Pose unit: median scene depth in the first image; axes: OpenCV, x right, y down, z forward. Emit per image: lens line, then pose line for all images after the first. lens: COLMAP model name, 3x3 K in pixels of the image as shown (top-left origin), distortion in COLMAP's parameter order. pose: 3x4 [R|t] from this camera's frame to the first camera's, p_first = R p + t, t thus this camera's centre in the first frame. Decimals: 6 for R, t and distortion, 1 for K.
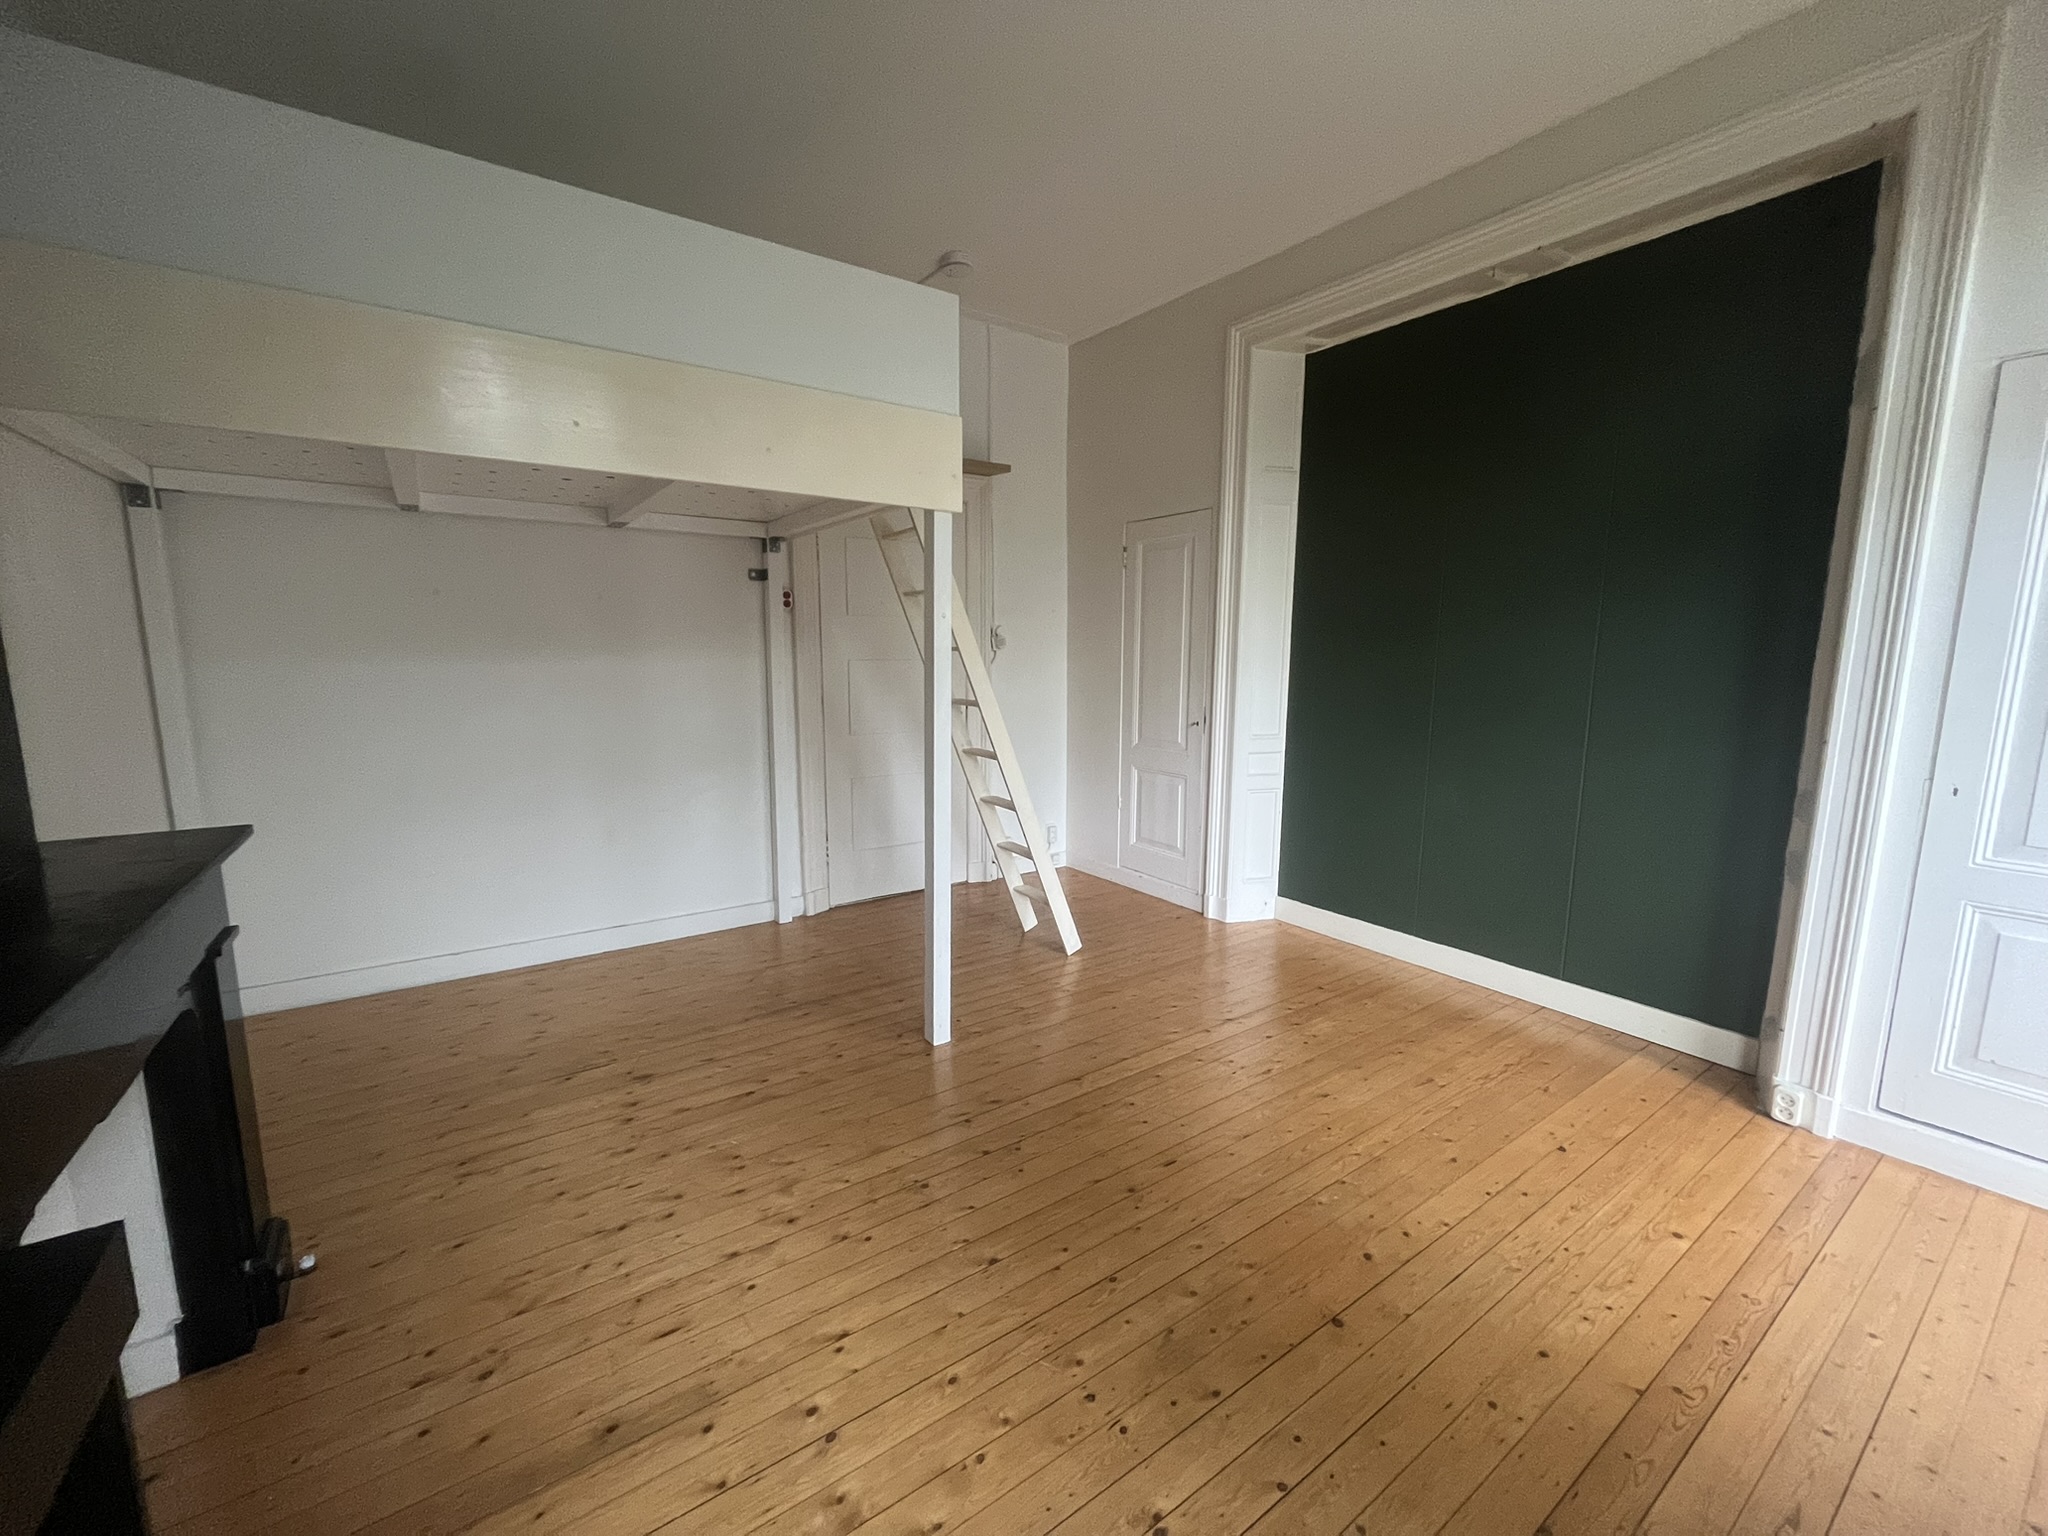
lens RADIAL K [[822.6, 0, 1024.0], [0, 822.6, 768.0], [0, 0, 1]] dist [-0.000974, -0.000056]
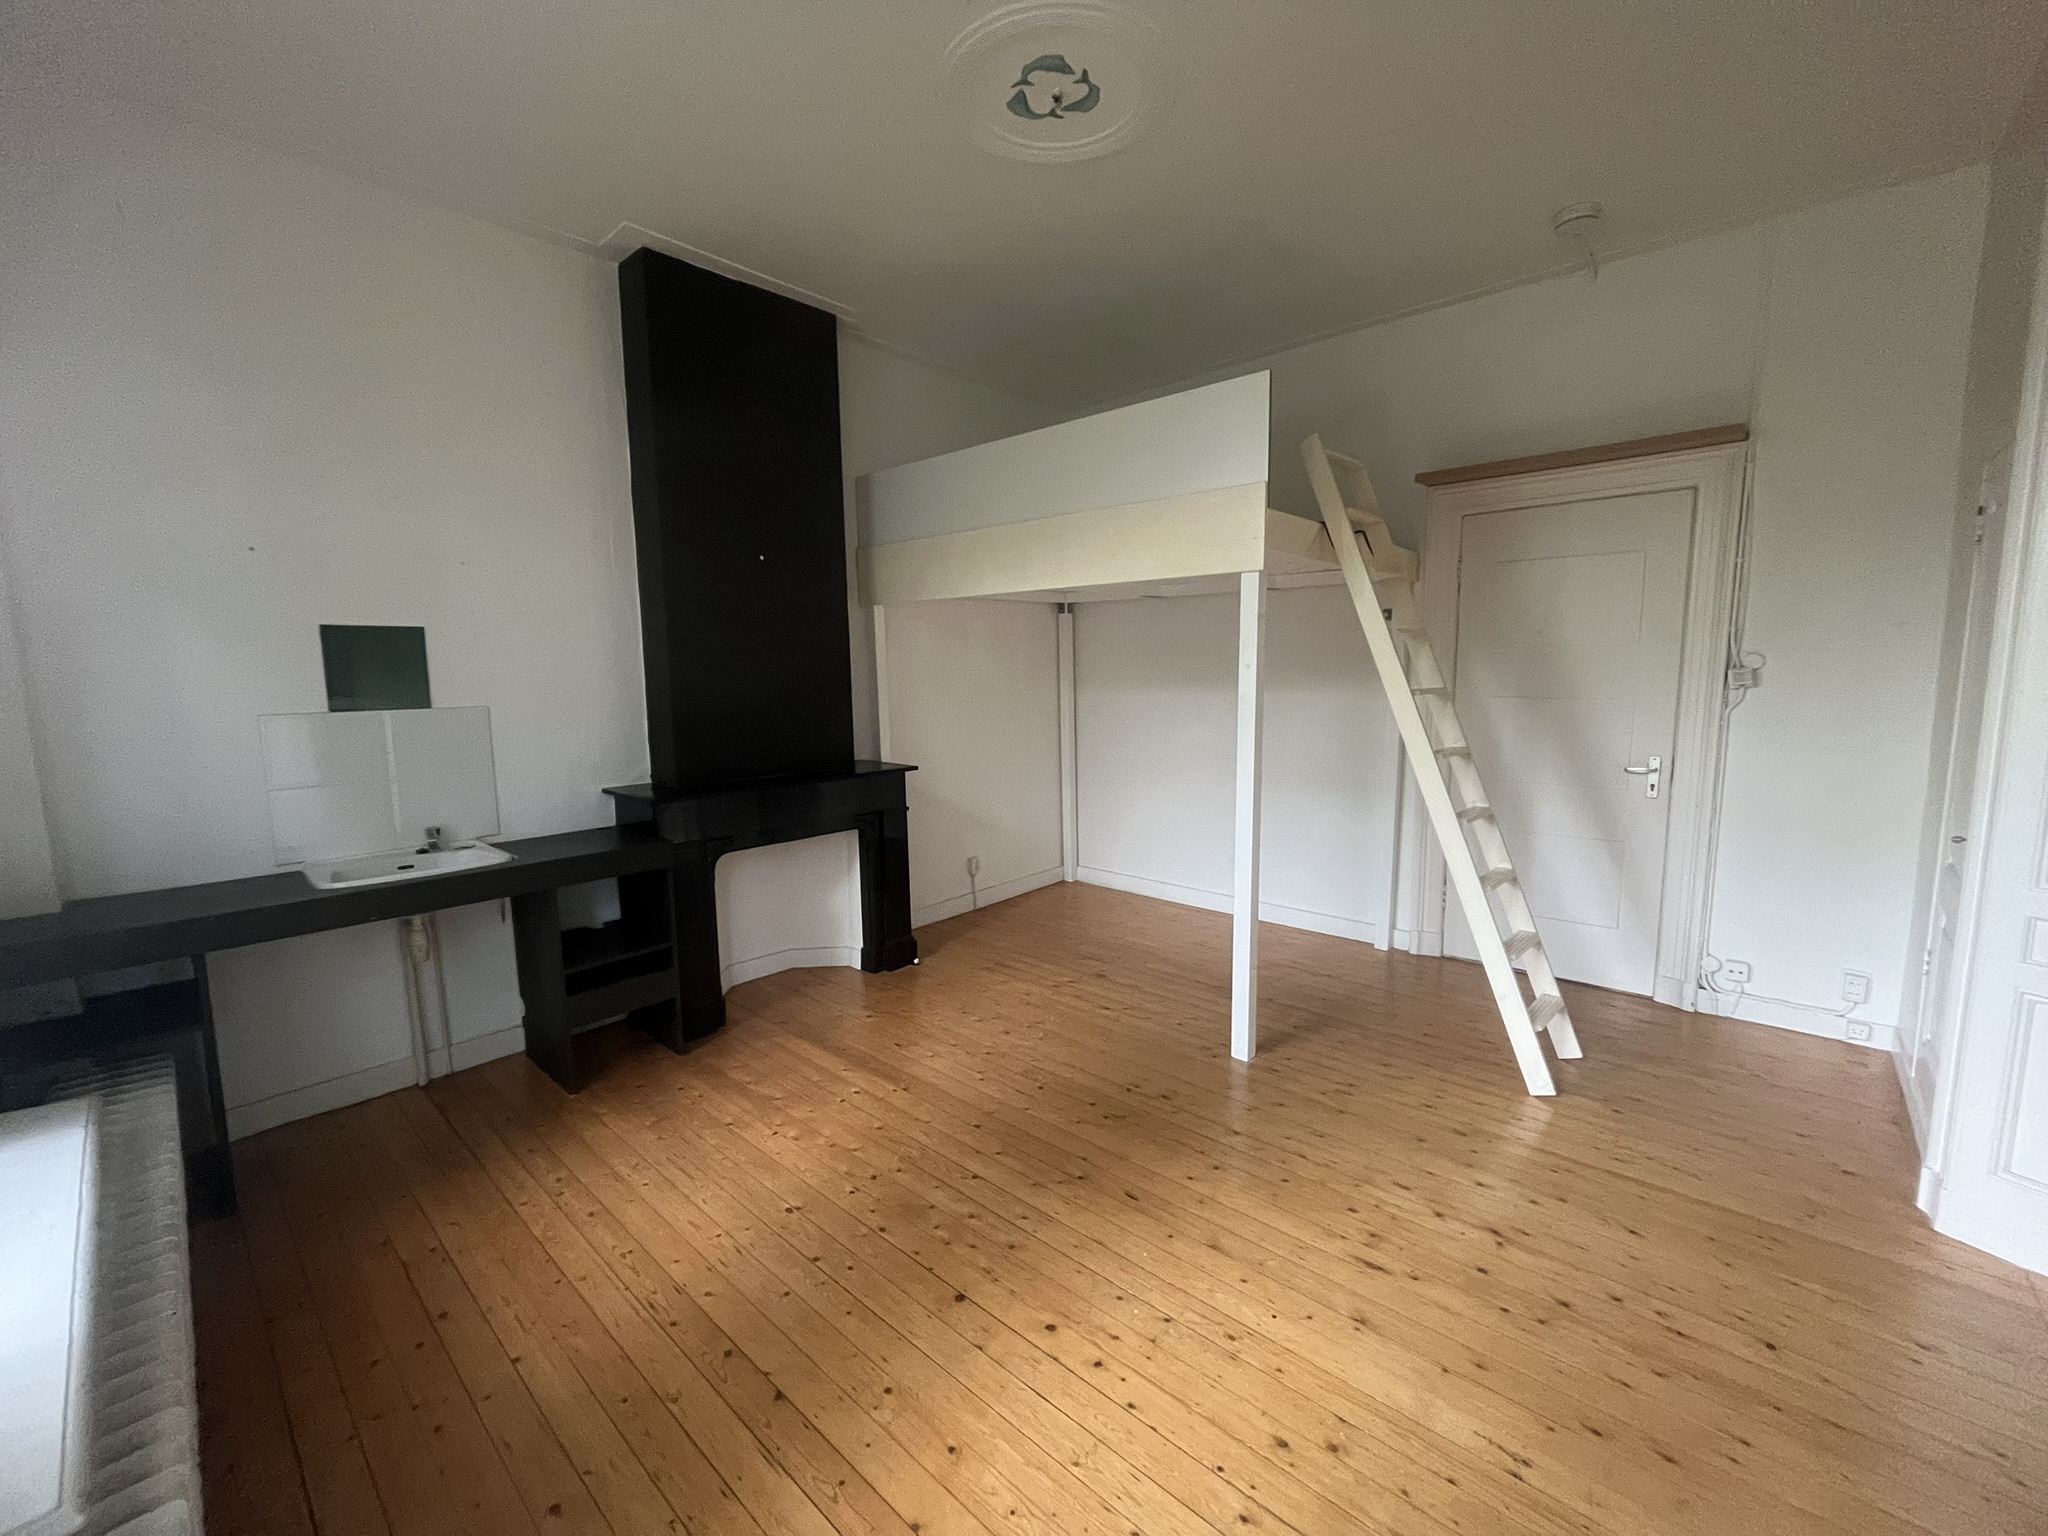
lens RADIAL K [[830.3, 0, 1025.9], [0, 830.3, 767.4], [0, 0, 1]] dist [-0.000855, -0.000331]
pose [[0.235412, 0.115161, -0.965049, 0.879464], [-0.129362, 0.987833, 0.086324, -0.104729], [0.963248, 0.104519, 0.247445, 0.441507]]
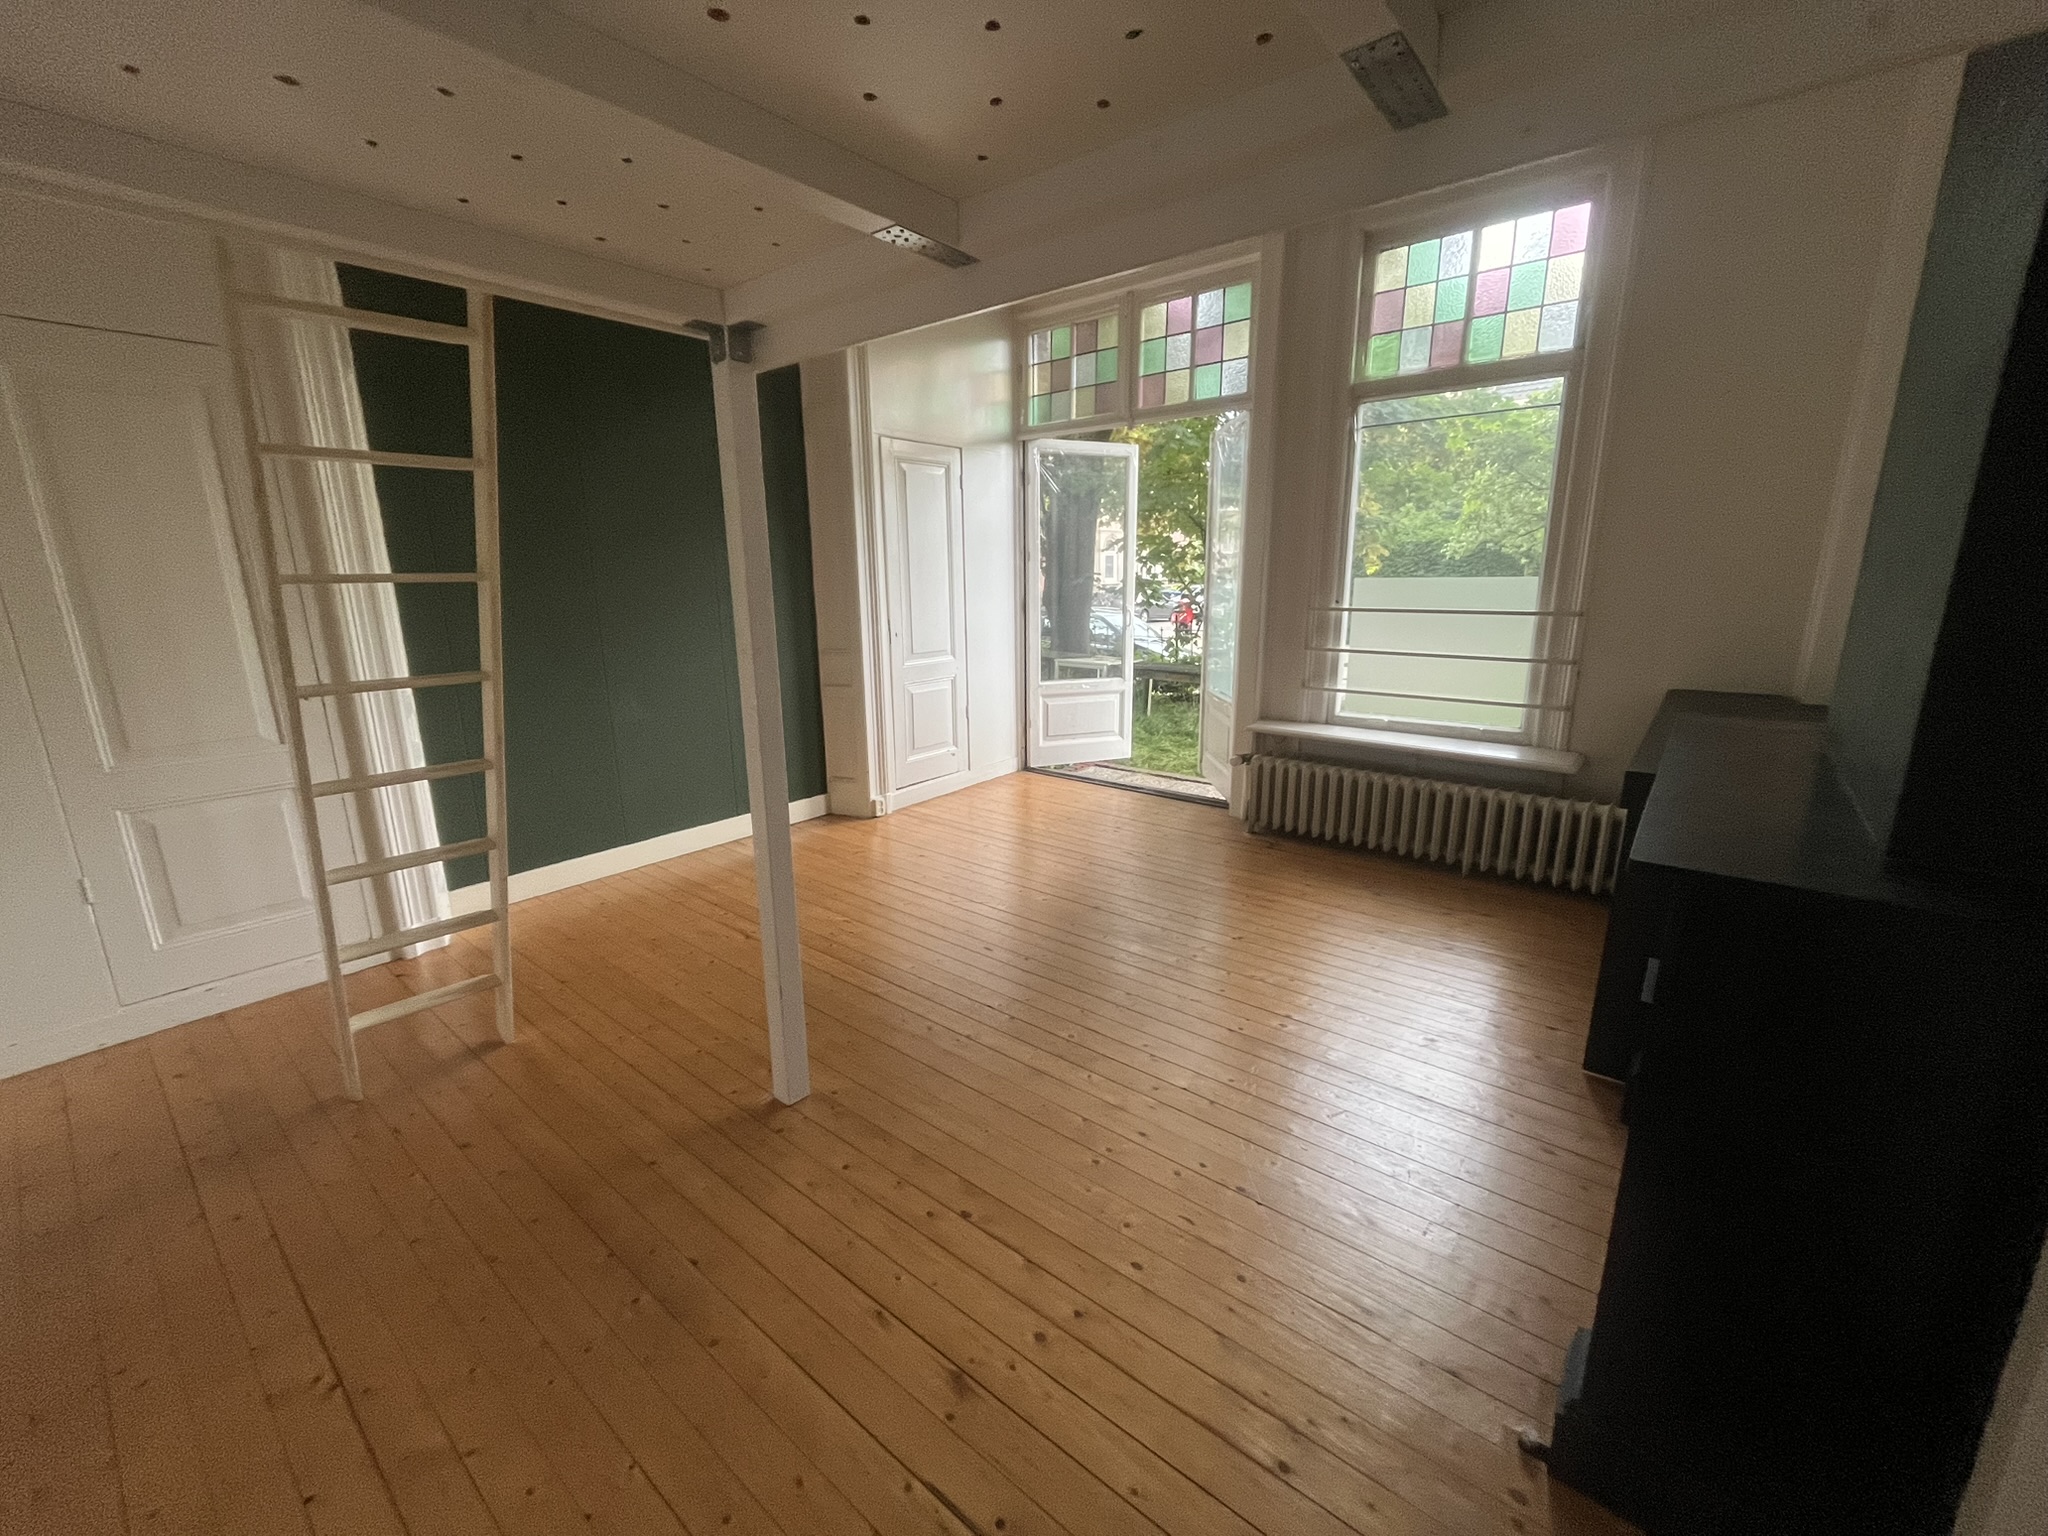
lens RADIAL K [[830.3, 0, 1025.9], [0, 830.3, 767.4], [0, 0, 1]] dist [-0.000855, -0.000331]
pose [[-0.278498, -0.214035, 0.936284, -0.847658], [0.148571, 0.953517, 0.262167, -0.122459], [-0.948876, 0.212118, -0.233753, 0.962581]]
